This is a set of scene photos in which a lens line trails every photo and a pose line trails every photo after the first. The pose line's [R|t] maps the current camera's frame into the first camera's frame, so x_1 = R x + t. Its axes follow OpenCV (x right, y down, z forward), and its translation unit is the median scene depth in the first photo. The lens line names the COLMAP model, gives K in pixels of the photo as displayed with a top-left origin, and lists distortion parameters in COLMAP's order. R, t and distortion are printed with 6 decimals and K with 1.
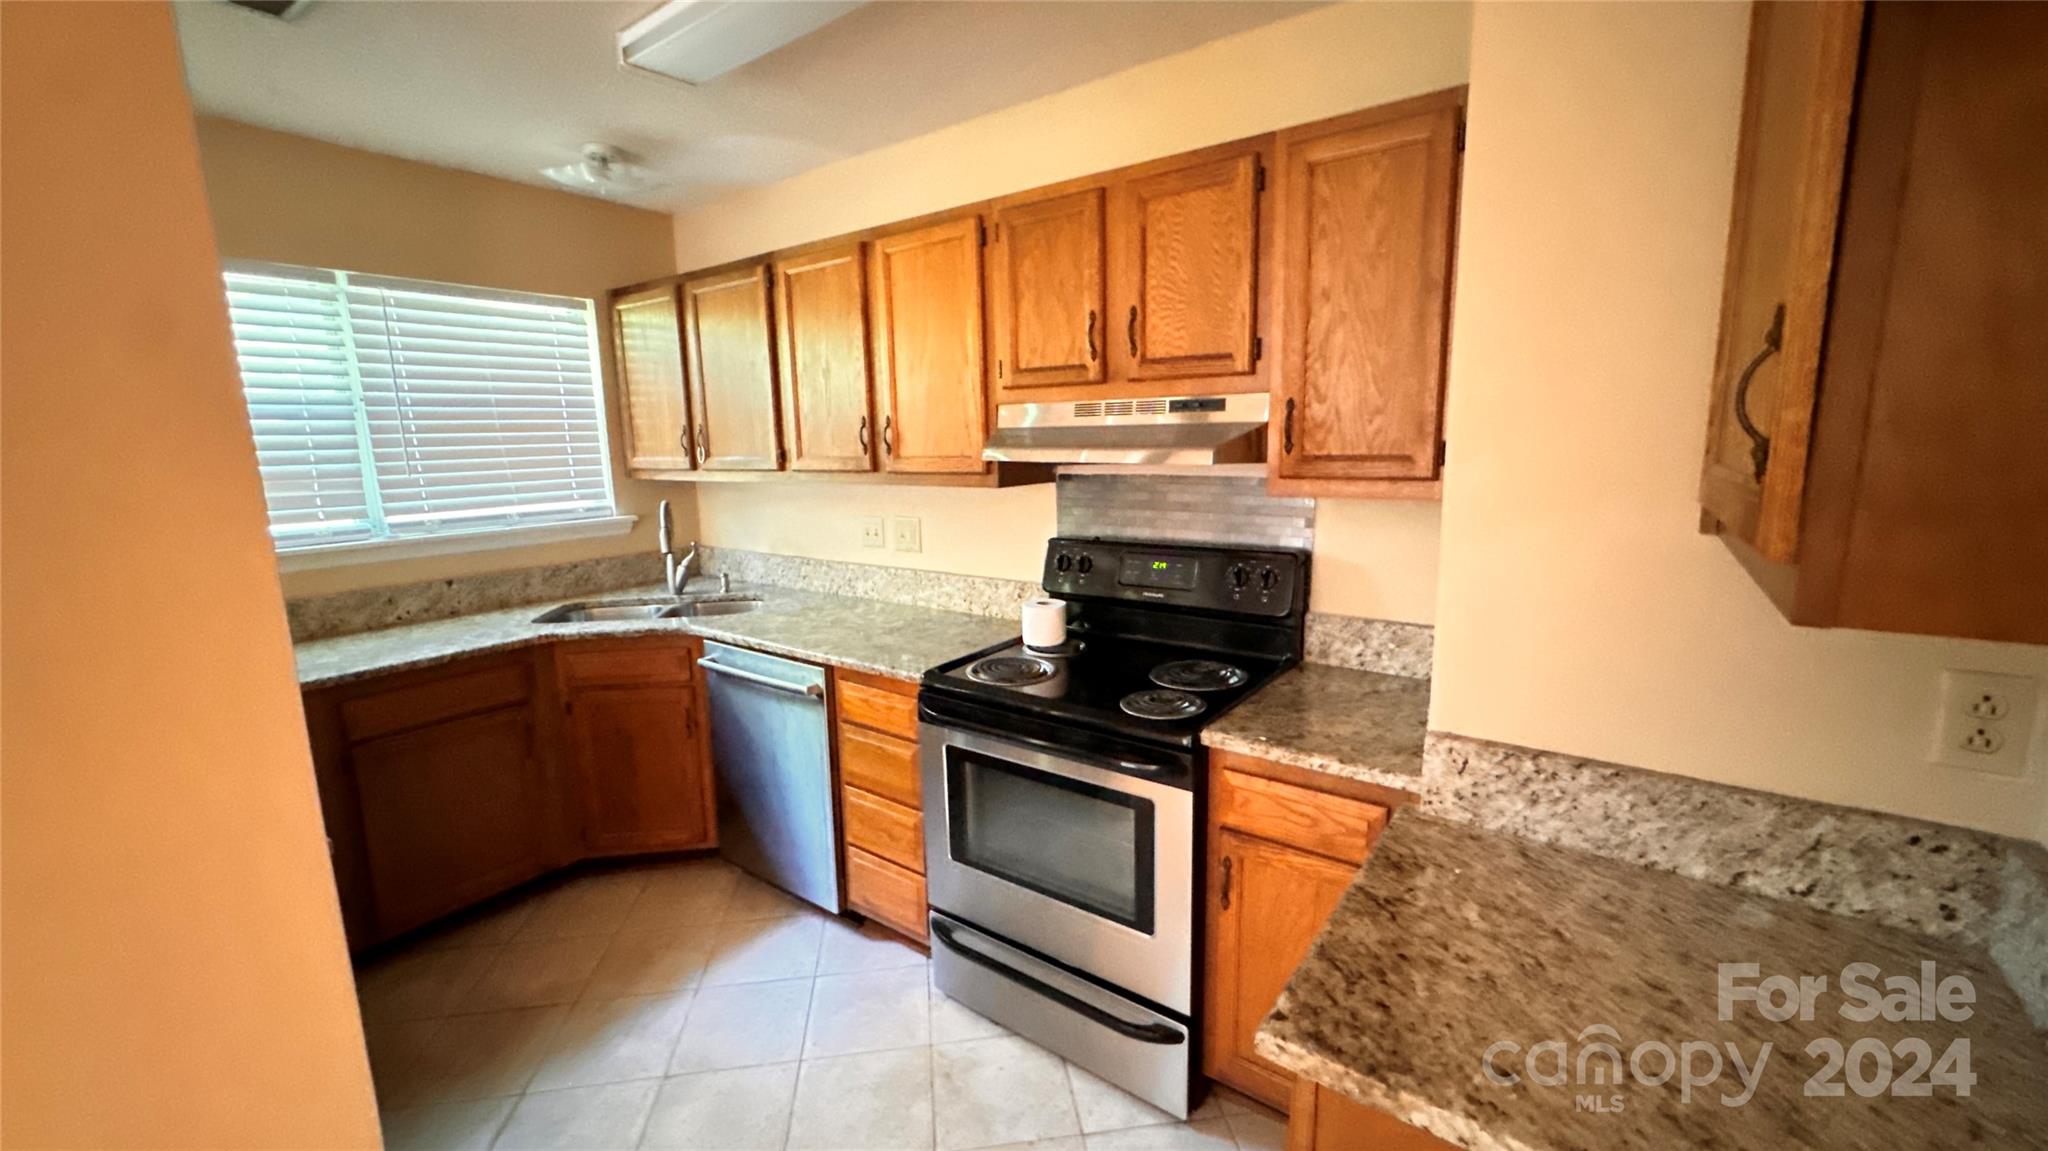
lens RADIAL K [[815.6, 0, 1015.9], [0, 815.6, 576.7], [0, 0, 1]] dist [-0.003183, -0.000353]
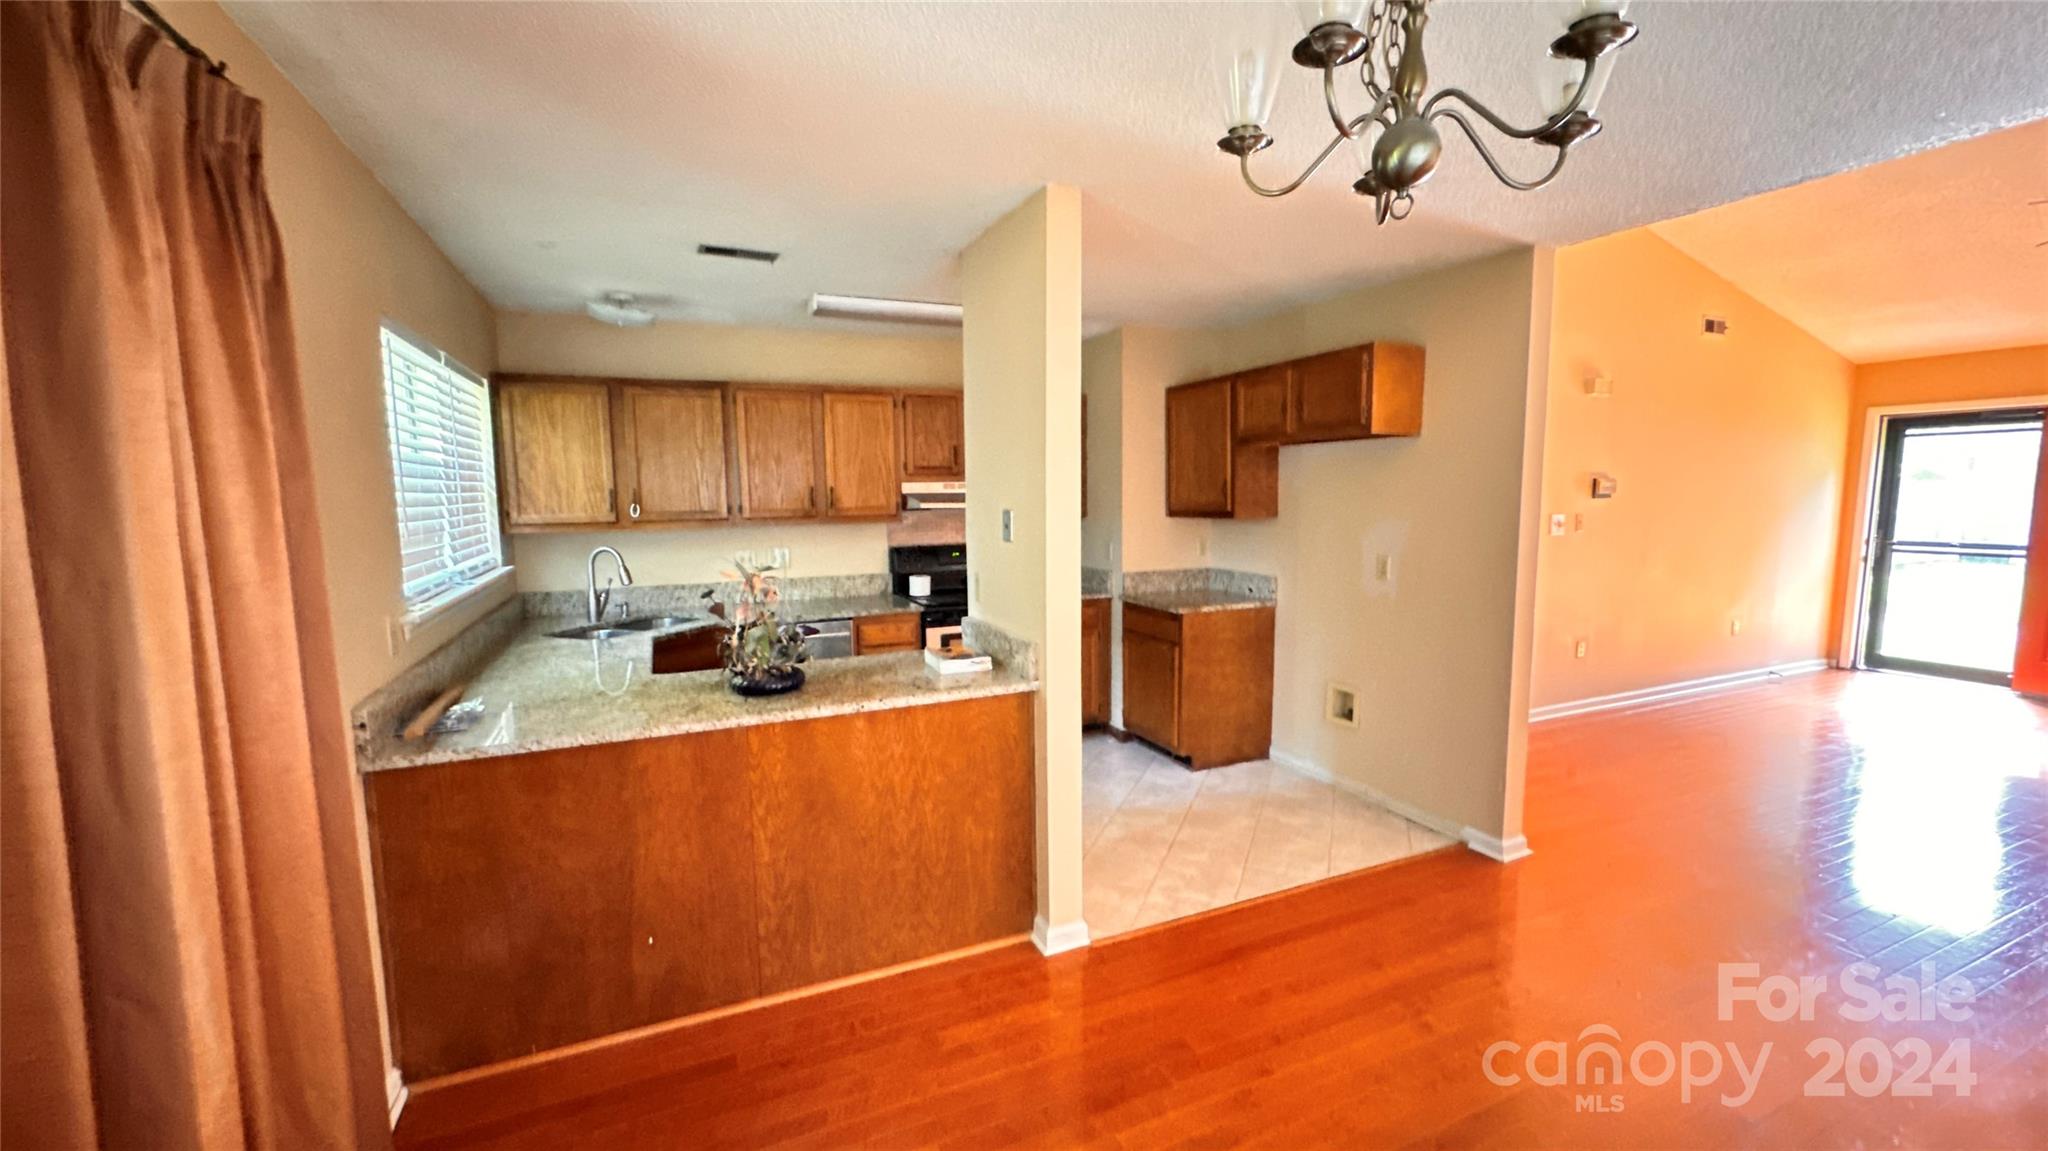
lens RADIAL K [[803.1, 0, 1024.0], [0, 803.1, 575.5], [0, 0, 1]] dist [0.000983, 0.000155]
pose [[0.496625, -0.077731, 0.864478, -1.369573], [0.149765, 0.988718, 0.002865, 0.054687], [-0.854947, 0.128045, 0.502663, -0.226056]]
